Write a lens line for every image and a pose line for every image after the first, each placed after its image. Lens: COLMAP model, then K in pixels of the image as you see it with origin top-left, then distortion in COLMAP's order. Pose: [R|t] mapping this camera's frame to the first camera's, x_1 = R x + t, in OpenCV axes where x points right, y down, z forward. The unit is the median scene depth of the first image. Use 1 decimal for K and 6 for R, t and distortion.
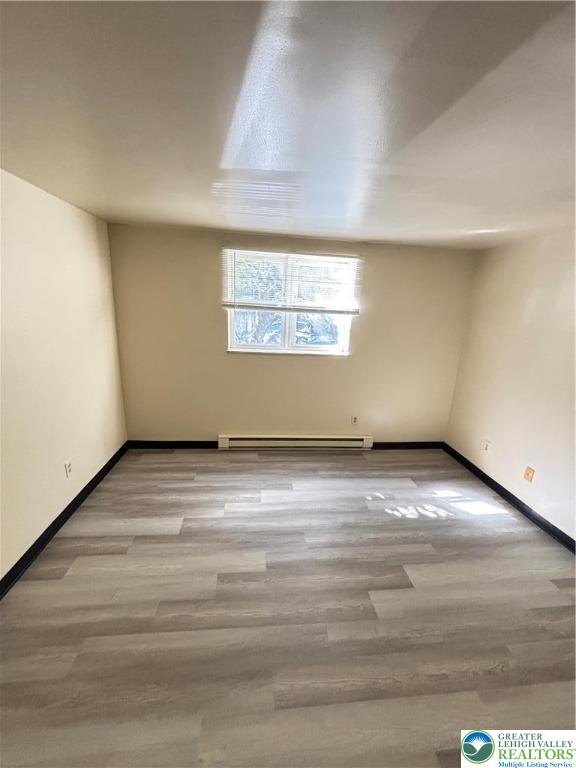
lens RADIAL K [[308.9, 0, 287.1], [0, 308.9, 381.2], [0, 0, 1]] dist [-0.001252, 0.000358]
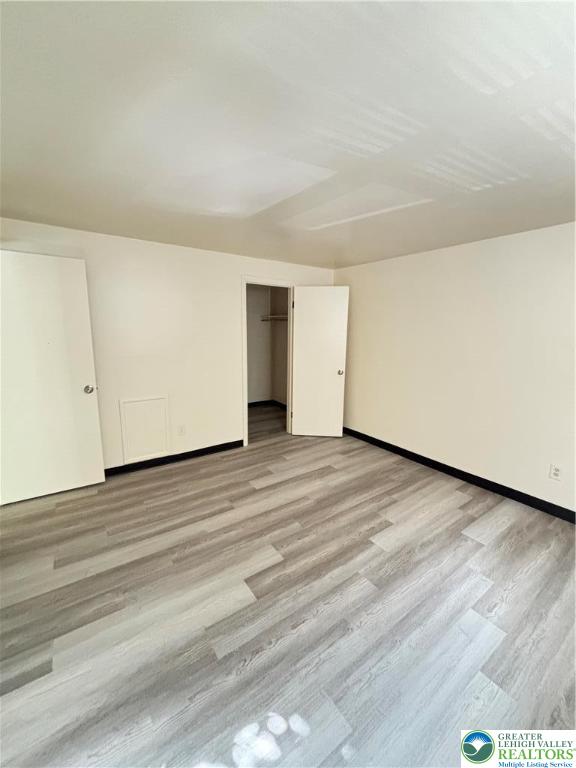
lens RADIAL K [[308.9, 0, 287.1], [0, 308.9, 381.2], [0, 0, 1]] dist [-0.001252, 0.000358]
pose [[-0.871698, 0.018139, -0.489708, 0.688832], [-0.176674, 0.920477, 0.348581, -0.239834], [0.457088, 0.390375, -0.799173, 1.451726]]
